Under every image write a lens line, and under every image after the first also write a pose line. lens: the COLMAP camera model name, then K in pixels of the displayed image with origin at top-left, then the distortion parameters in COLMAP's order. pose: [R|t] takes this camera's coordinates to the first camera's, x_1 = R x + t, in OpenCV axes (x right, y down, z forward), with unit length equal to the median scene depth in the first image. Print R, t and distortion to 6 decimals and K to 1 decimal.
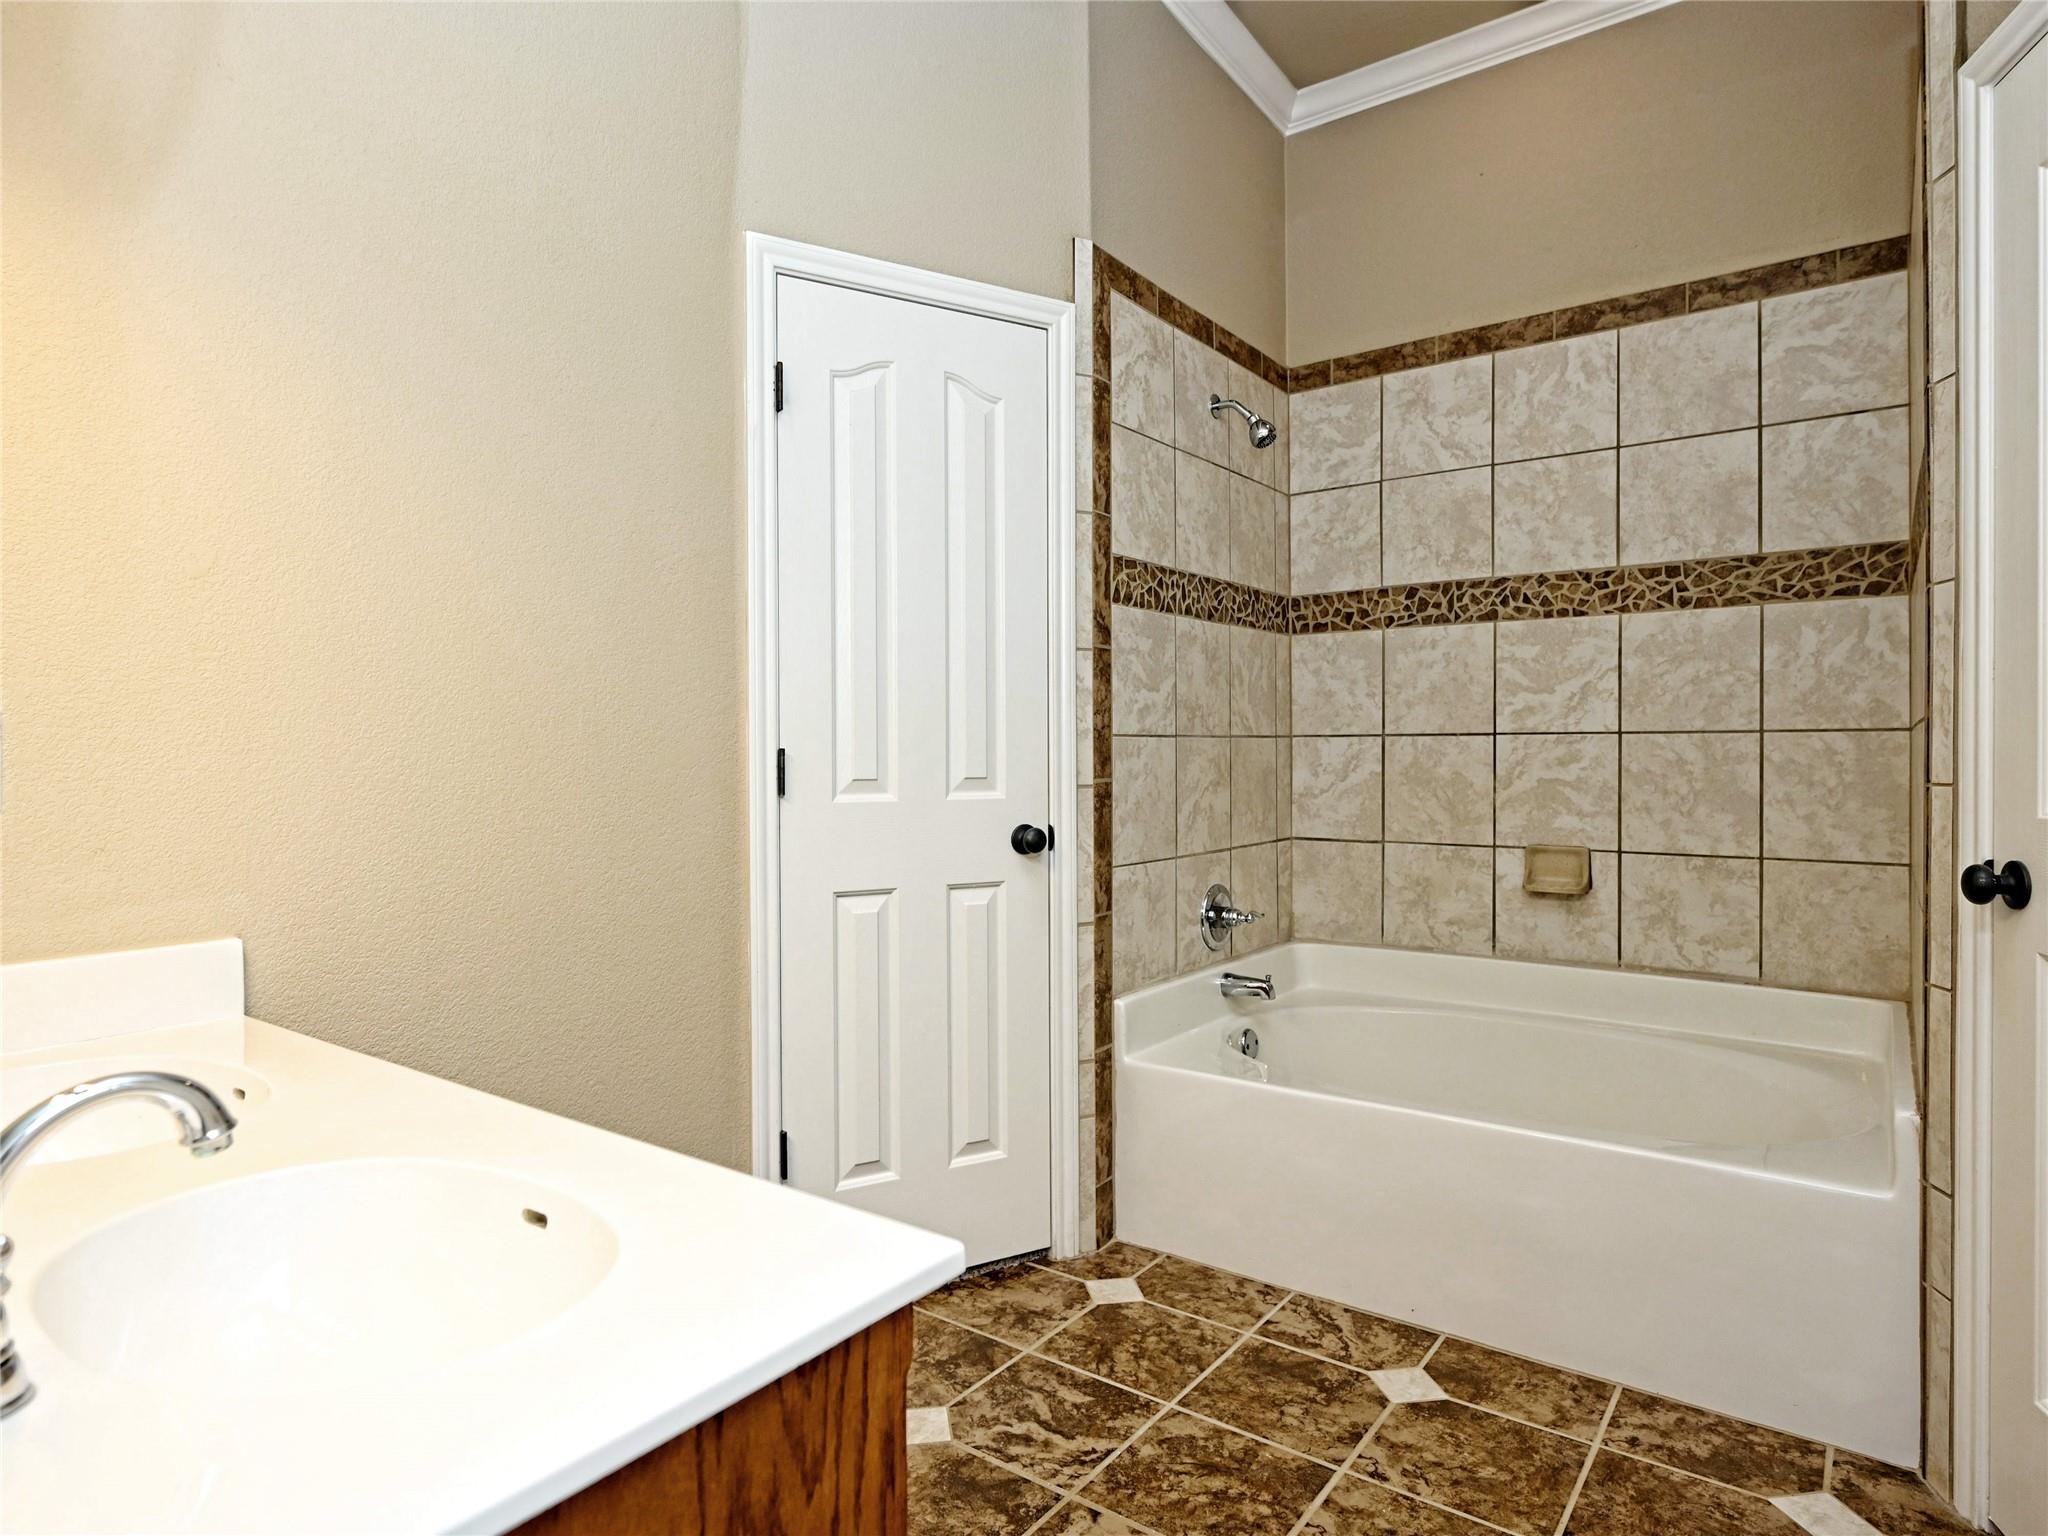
lens RADIAL K [[1135.4, 0, 1024.0], [0, 1135.4, 768.0], [0, 0, 1]] dist [0.000578, 0.001048]
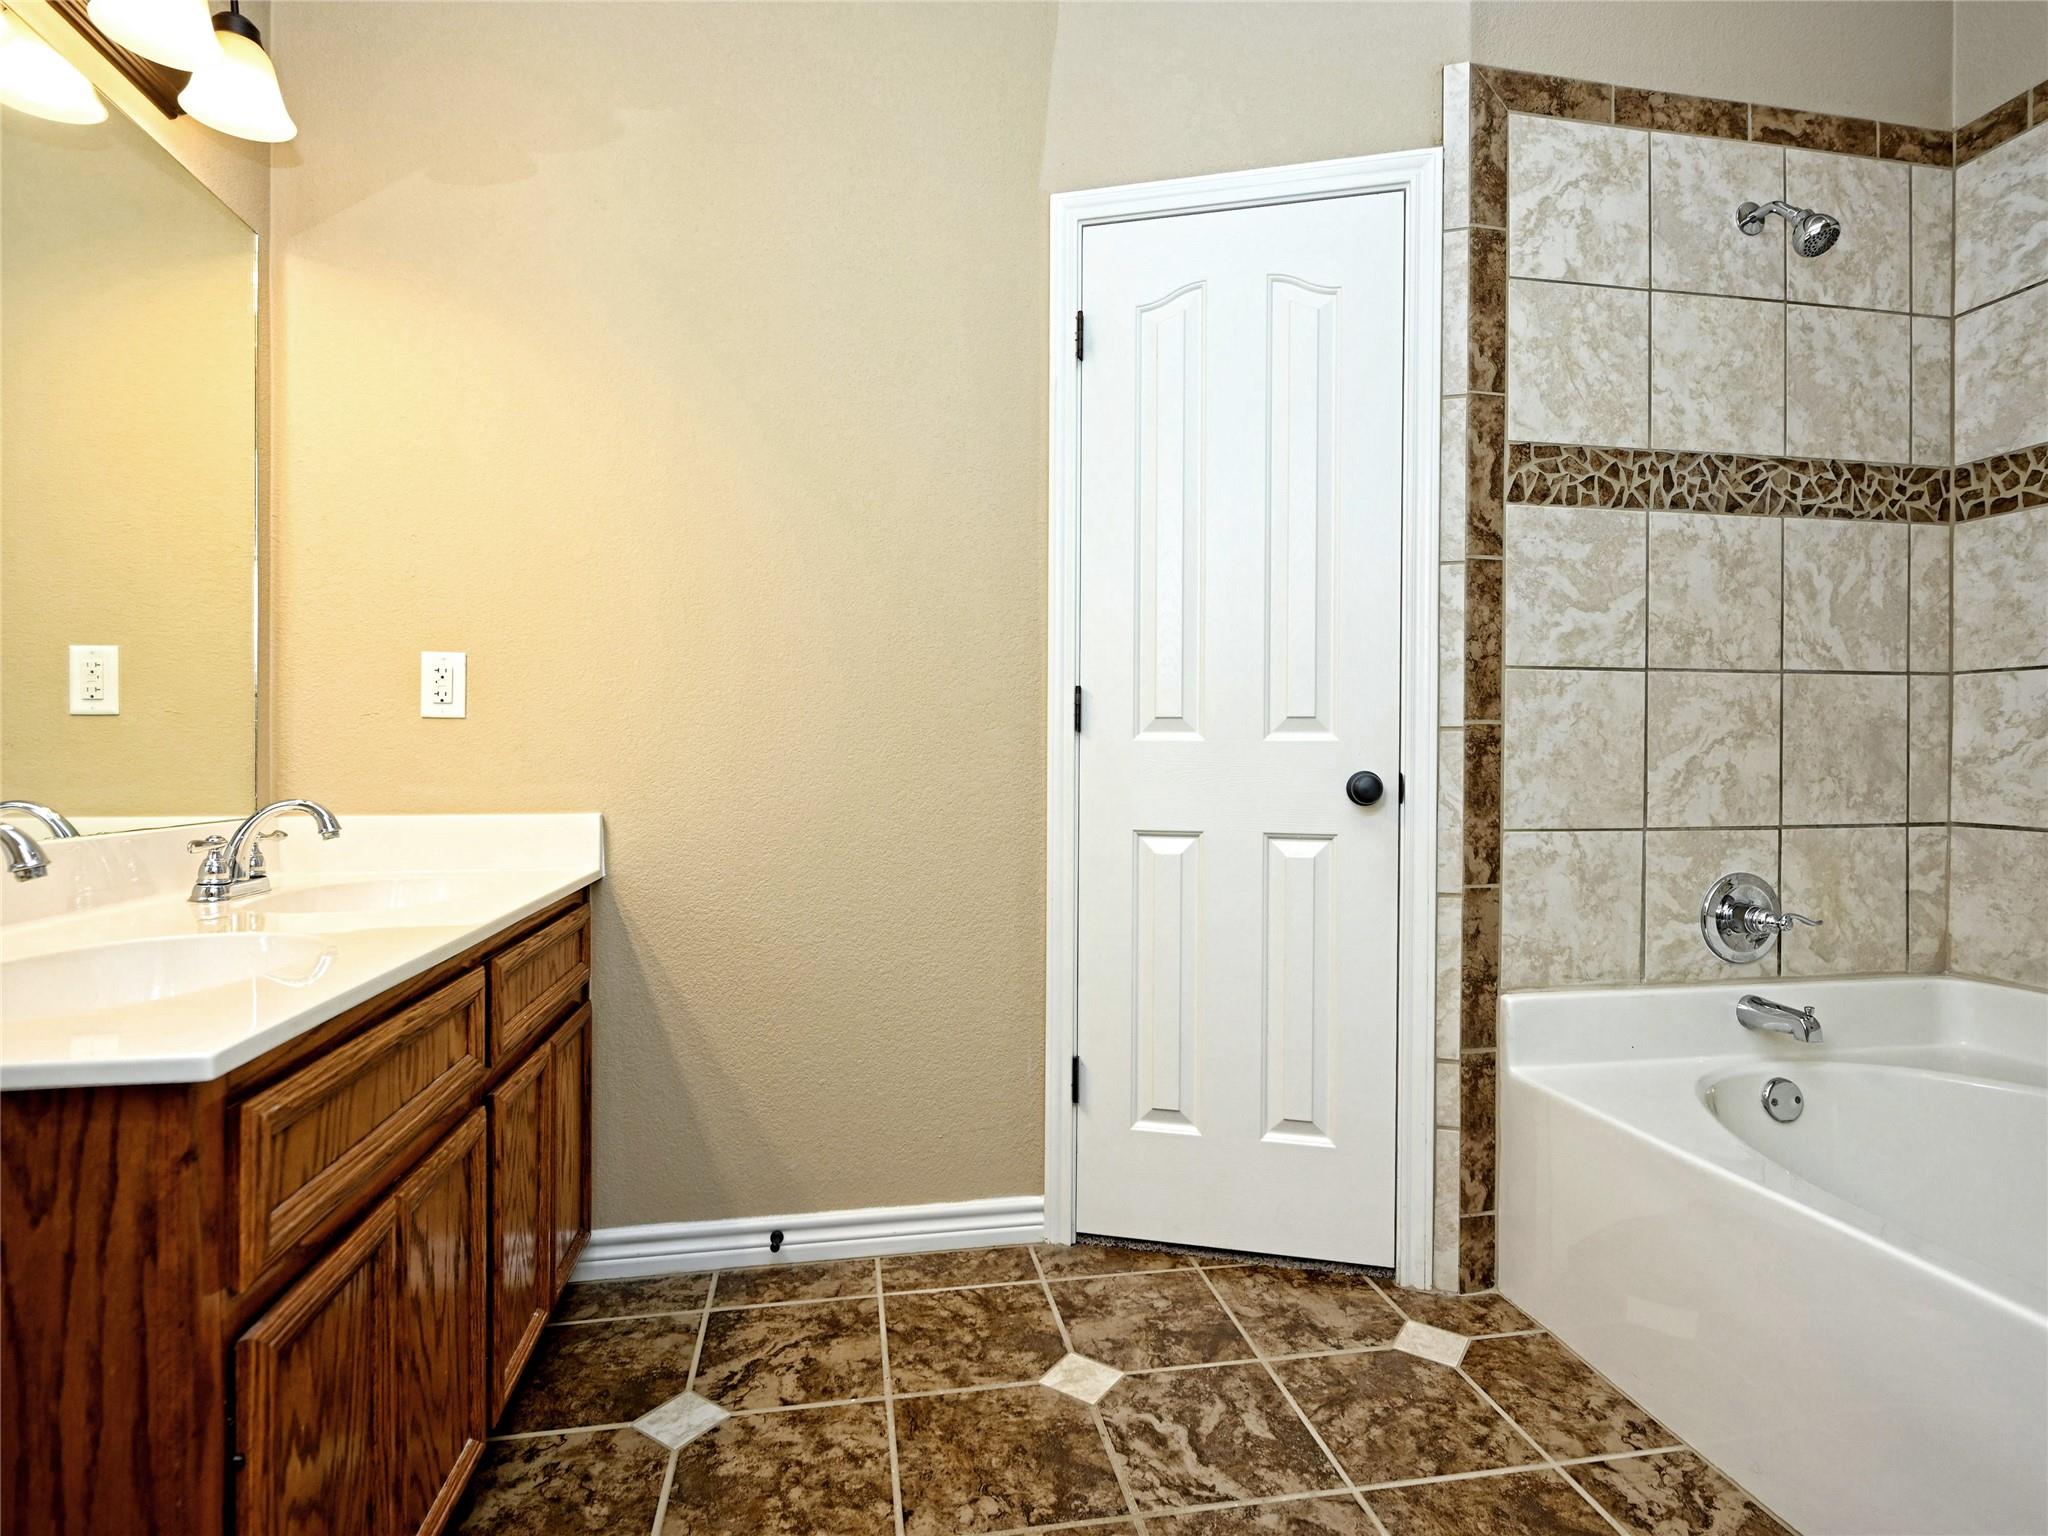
lens RADIAL K [[1023.4, 0, 1026.9], [0, 1023.4, 764.0], [0, 0, 1]] dist [-0.000977, -0.000364]
pose [[0.737622, 0.016116, -0.675021, 0.322200], [-0.015499, 0.999856, 0.006935, 0.040768], [0.675036, 0.005347, 0.737766, 0.237438]]
